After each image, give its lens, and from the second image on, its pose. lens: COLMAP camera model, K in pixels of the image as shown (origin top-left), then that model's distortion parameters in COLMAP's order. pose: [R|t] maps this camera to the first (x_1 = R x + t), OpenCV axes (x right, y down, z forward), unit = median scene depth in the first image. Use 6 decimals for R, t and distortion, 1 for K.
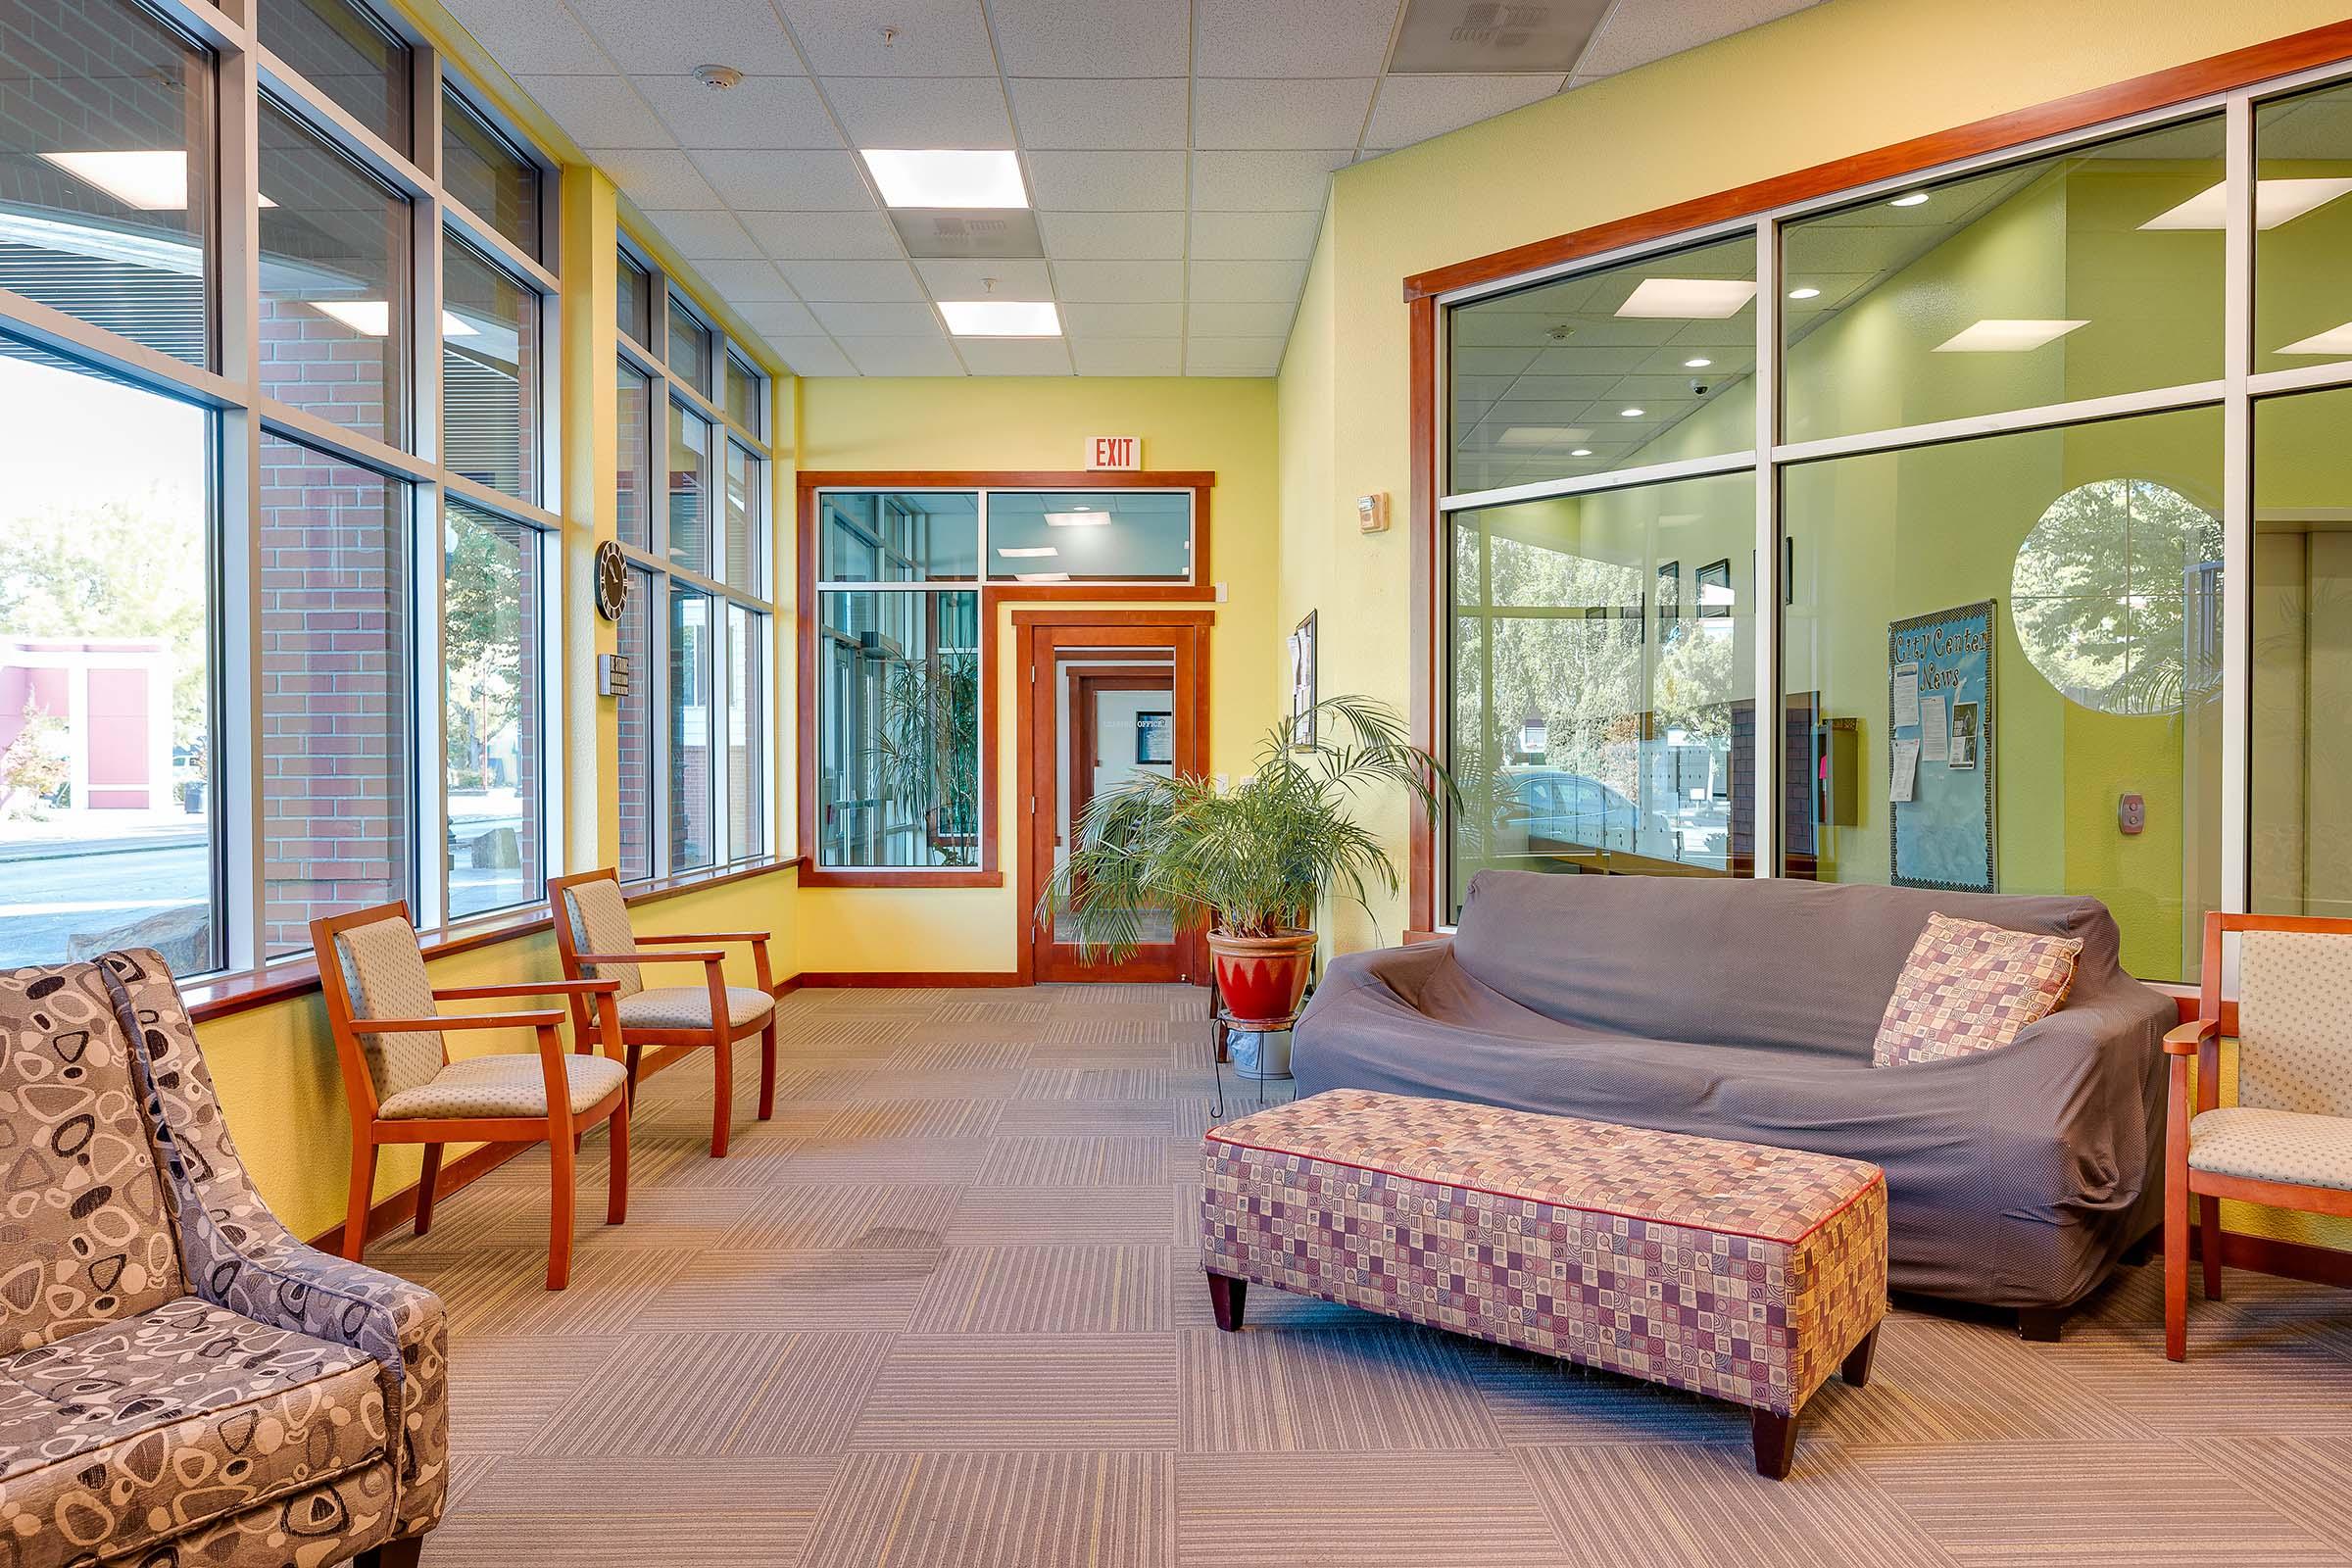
lens RADIAL K [[1557.2, 0, 1177.9], [0, 1557.2, 785.4], [0, 0, 1]] dist [-0.005673, 0.002681]
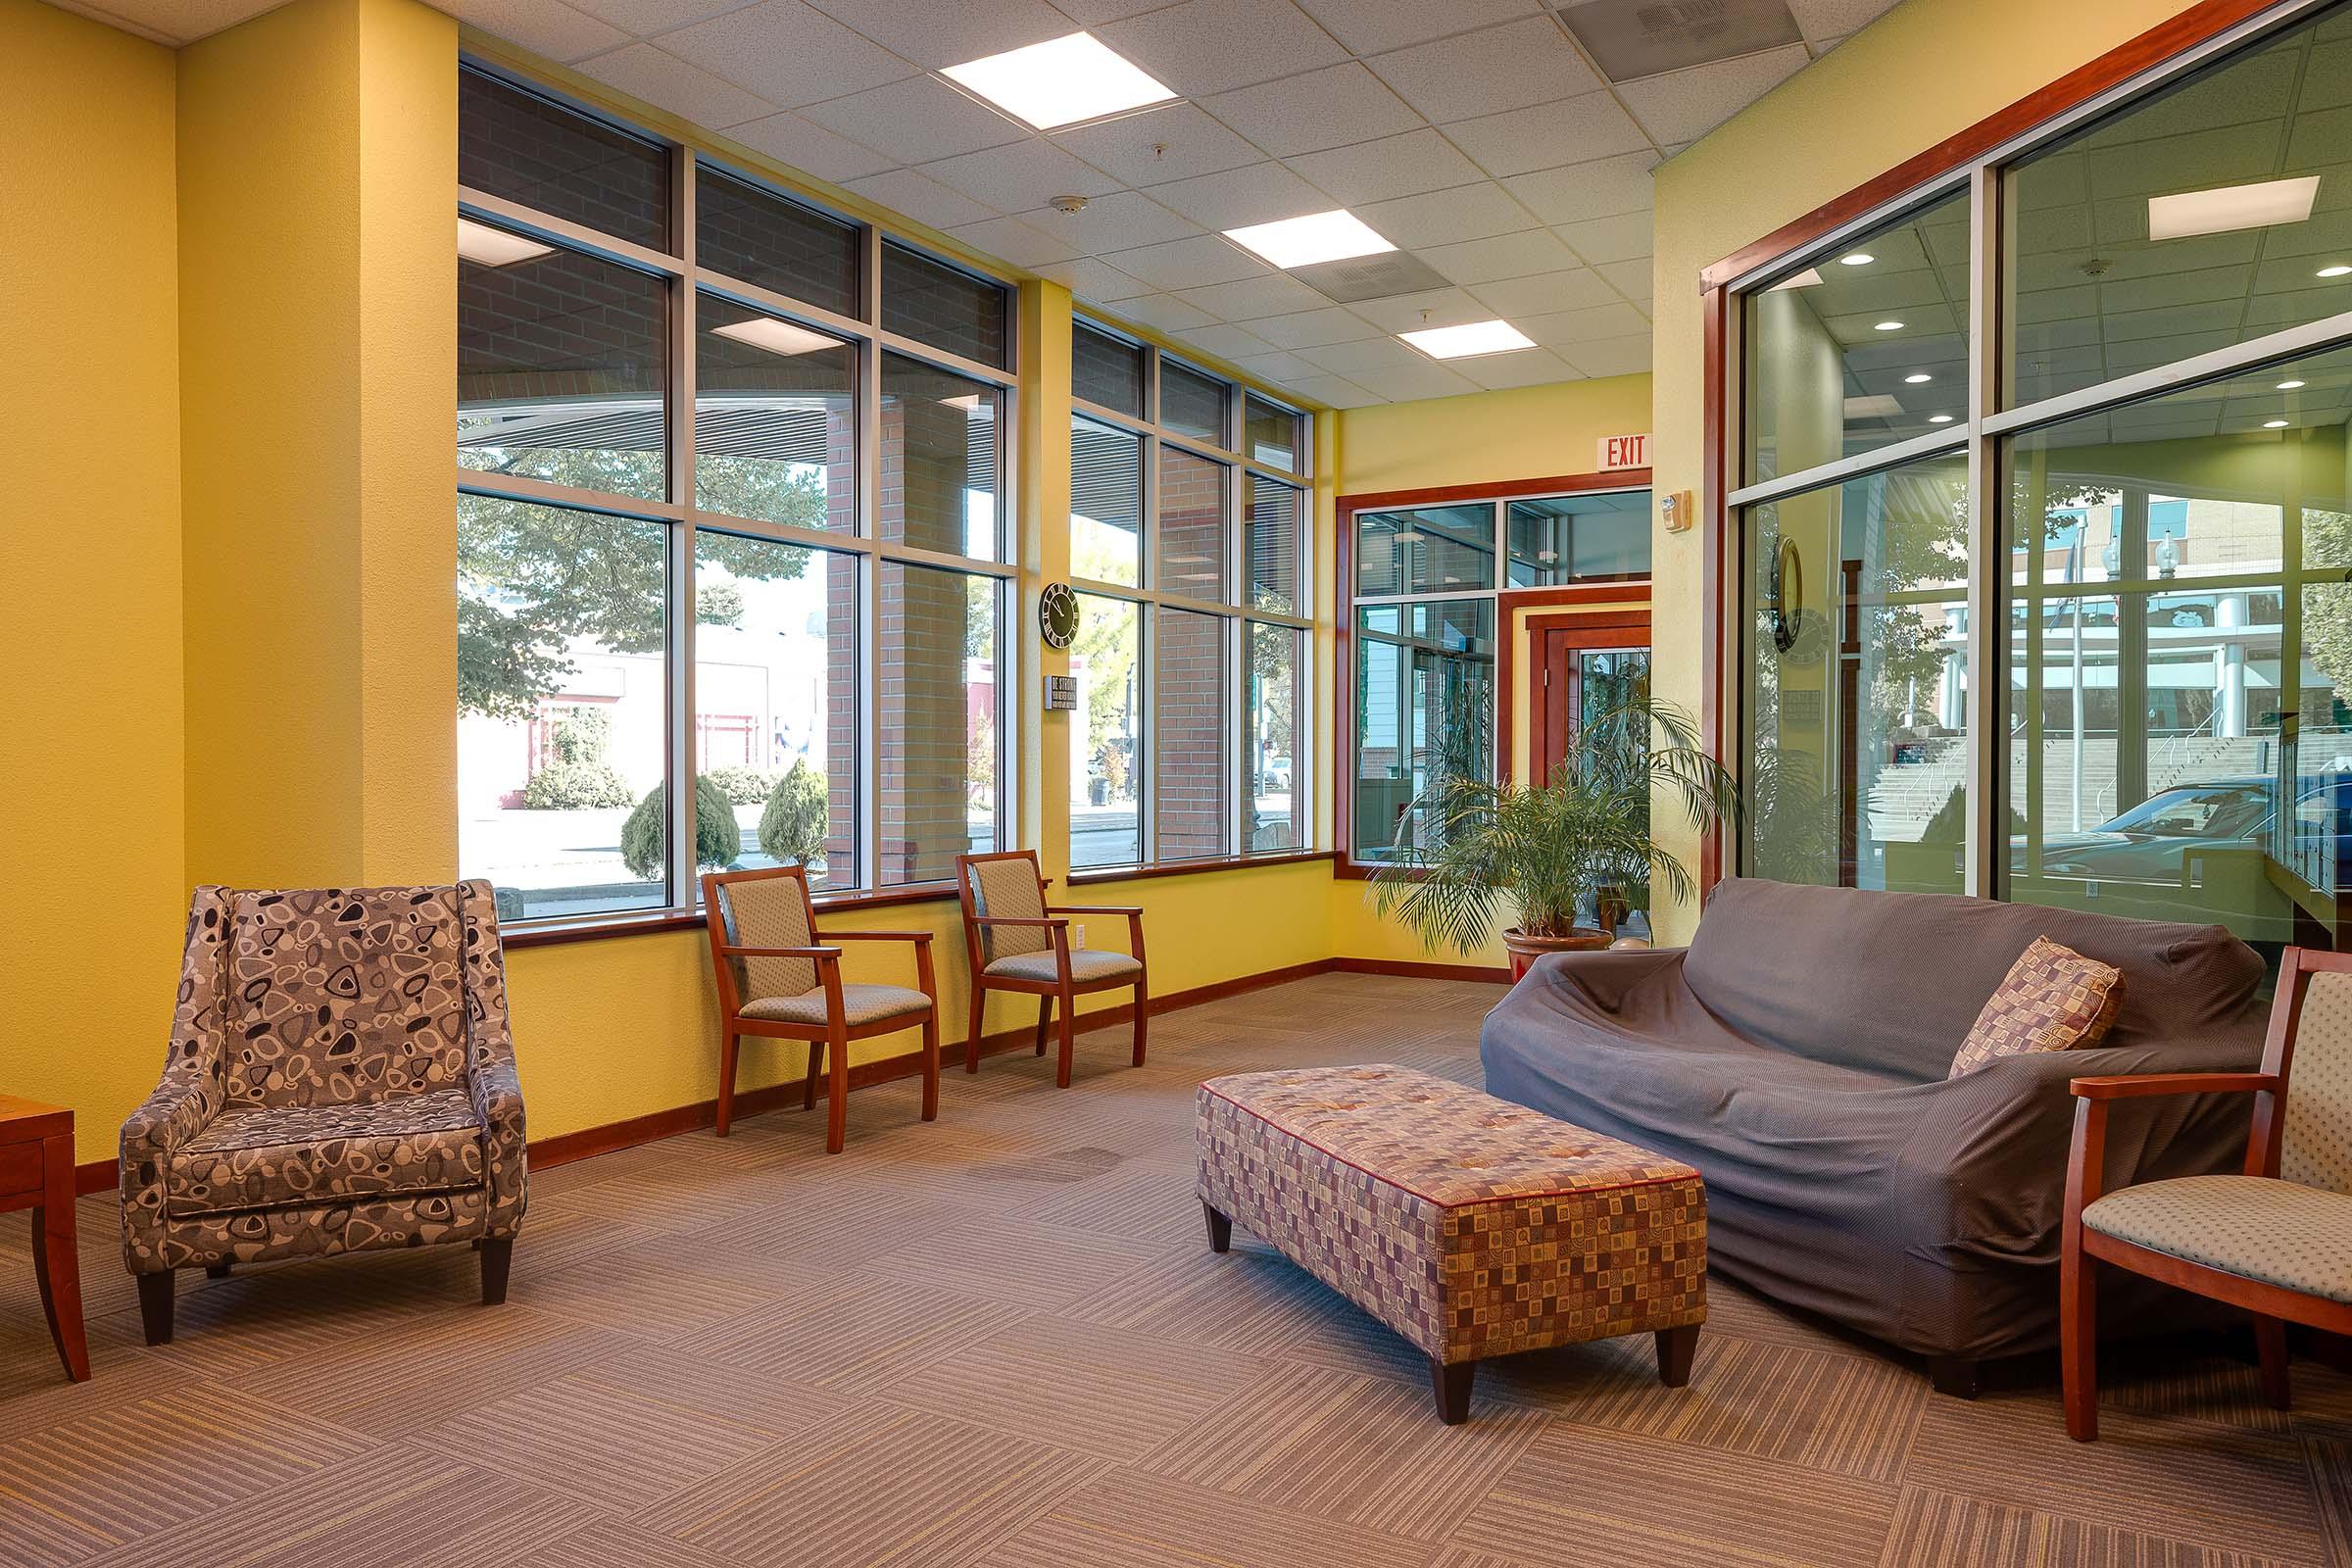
lens RADIAL K [[1609.6, 0, 1179.0], [0, 1609.6, 779.7], [0, 0, 1]] dist [-0.002934, -0.000698]
pose [[0.856804, 0.006518, -0.515601, 0.652294], [-0.008573, 0.999962, -0.001606, -0.002698], [0.515571, 0.005796, 0.856827, -0.056128]]
